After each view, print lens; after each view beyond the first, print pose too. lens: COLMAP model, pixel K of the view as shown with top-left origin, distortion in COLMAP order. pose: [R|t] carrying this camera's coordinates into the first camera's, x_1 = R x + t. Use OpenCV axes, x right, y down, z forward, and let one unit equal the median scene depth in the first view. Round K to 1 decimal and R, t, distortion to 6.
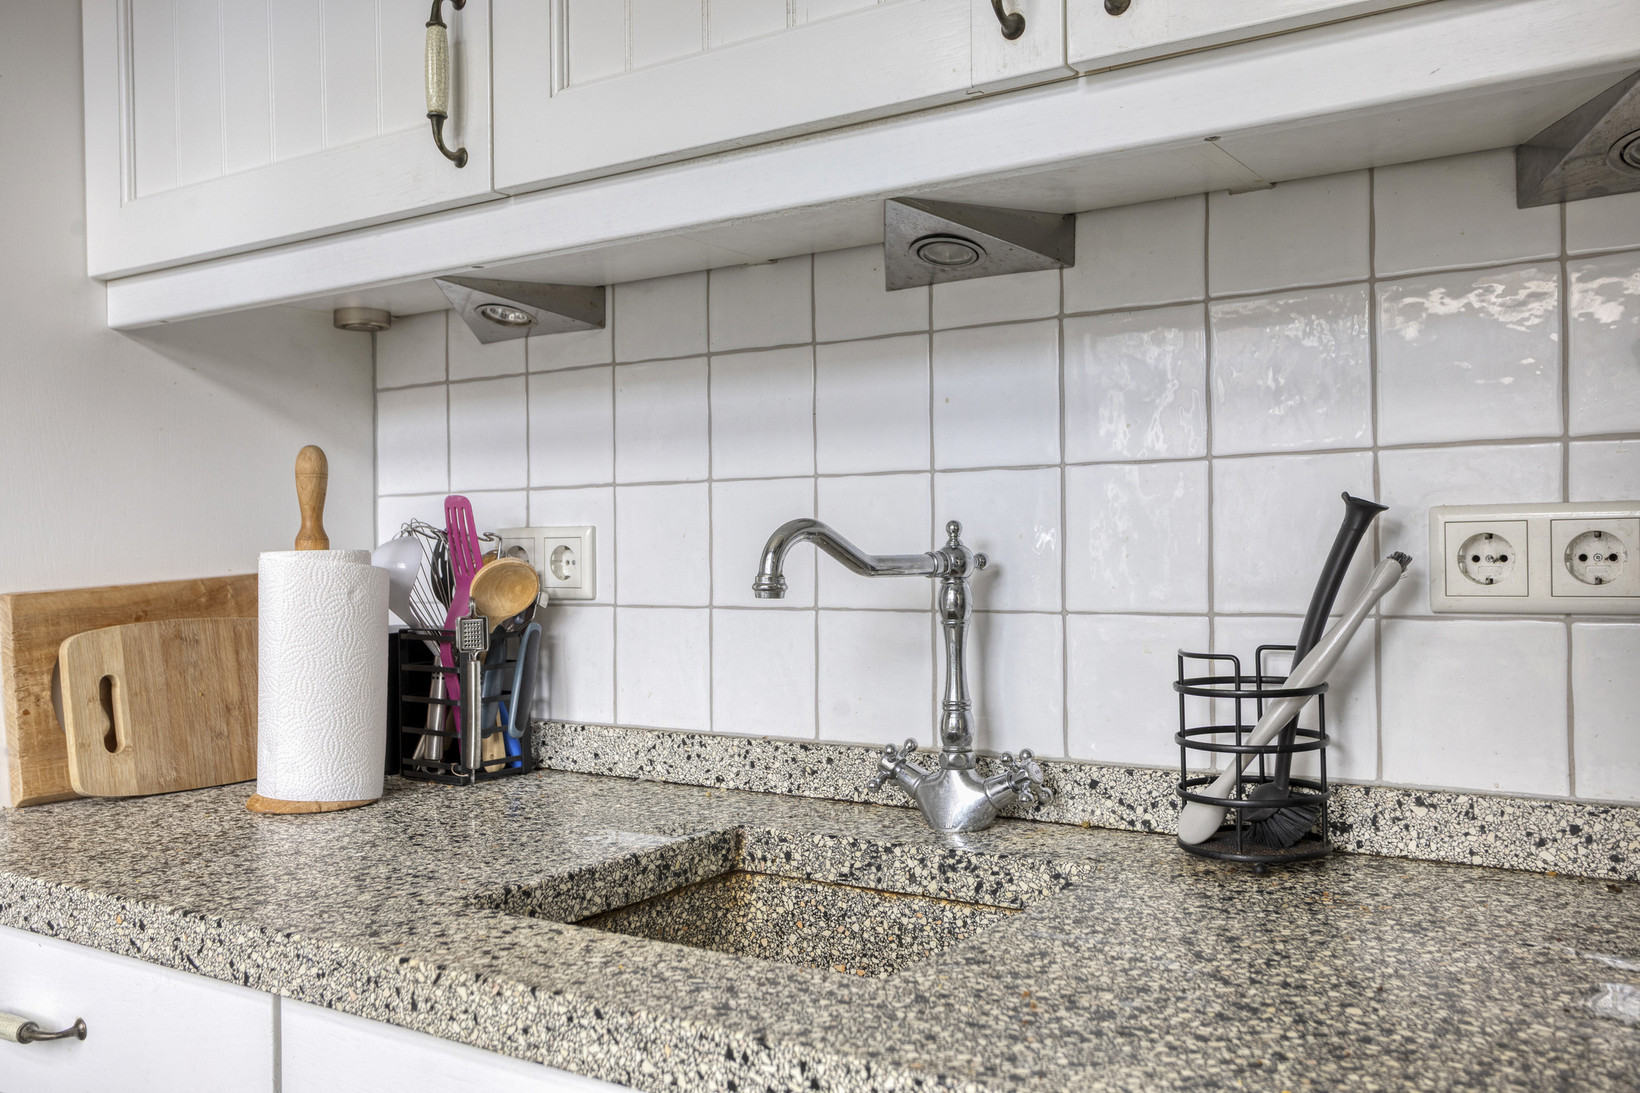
lens RADIAL K [[1426.2, 0, 820.0], [0, 1426.2, 546.5], [0, 0, 1]] dist [-0.007945, 0.004086]
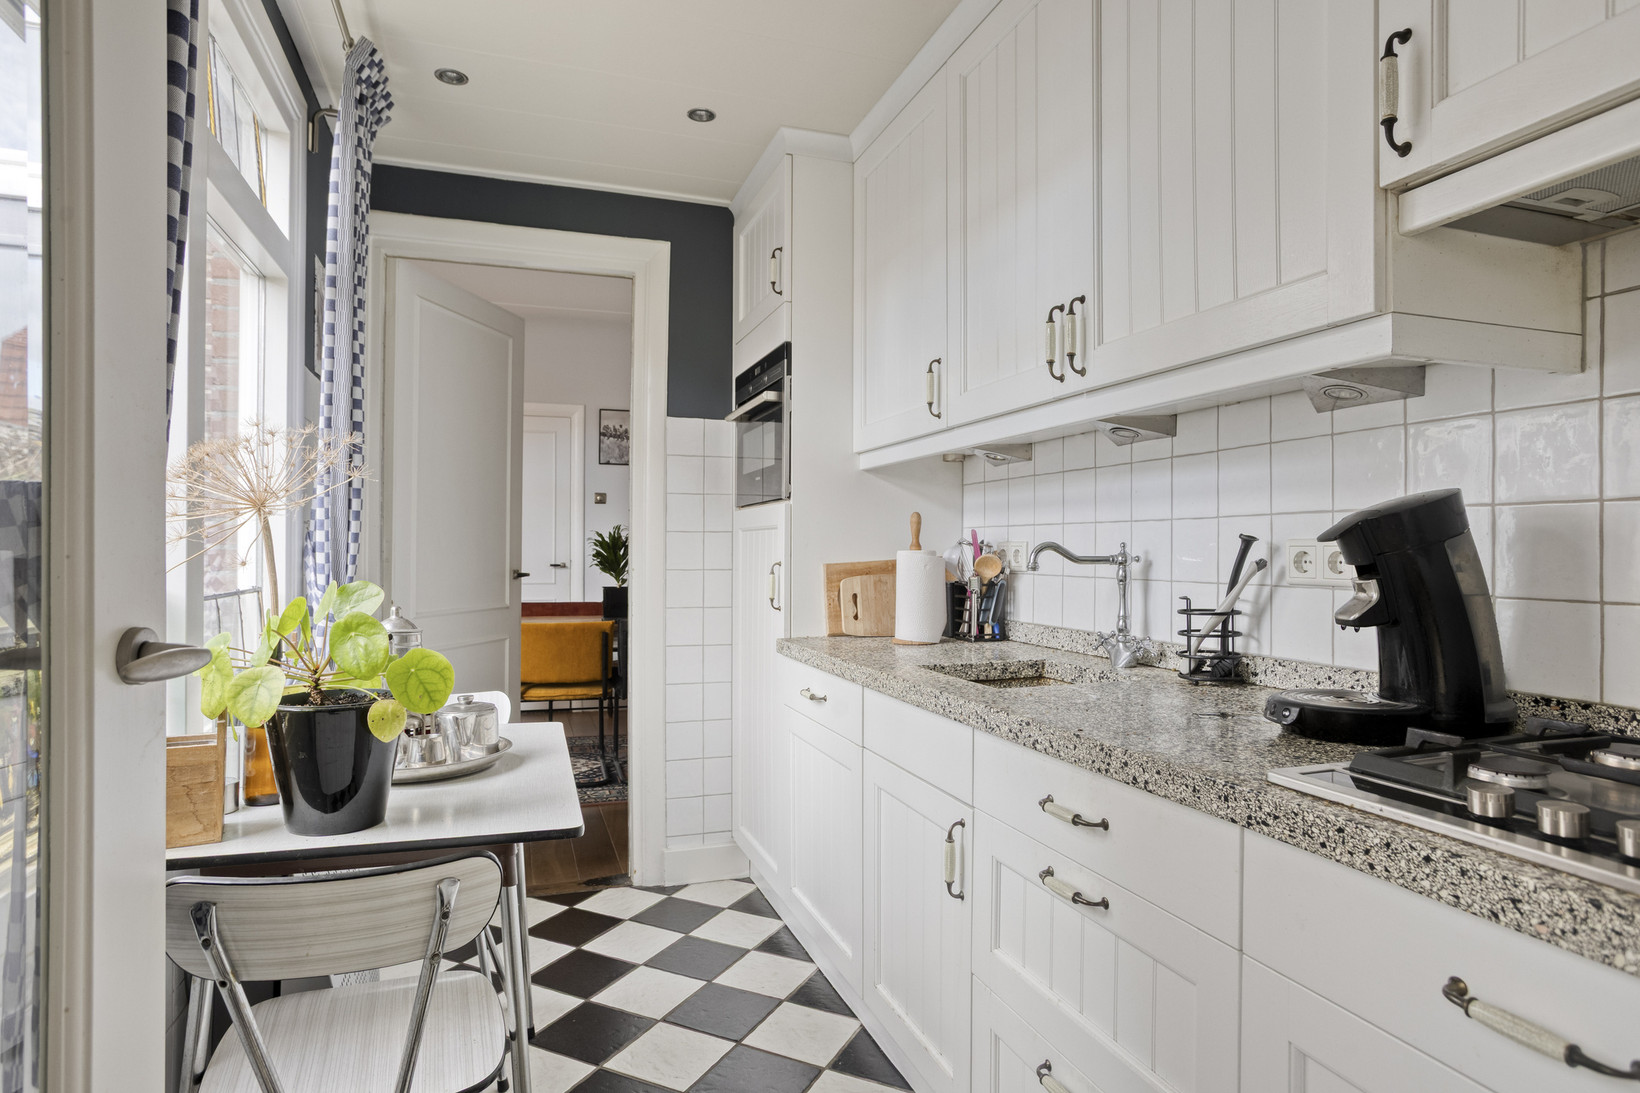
lens RADIAL K [[948.4, 0, 813.8], [0, 948.4, 535.0], [0, 0, 1]] dist [-0.049160, 0.045827]
pose [[0.790012, 0.004533, -0.613075, 0.616637], [-0.009873, 0.999937, -0.005330, -0.015436], [0.613012, 0.010264, 0.790007, -0.569856]]
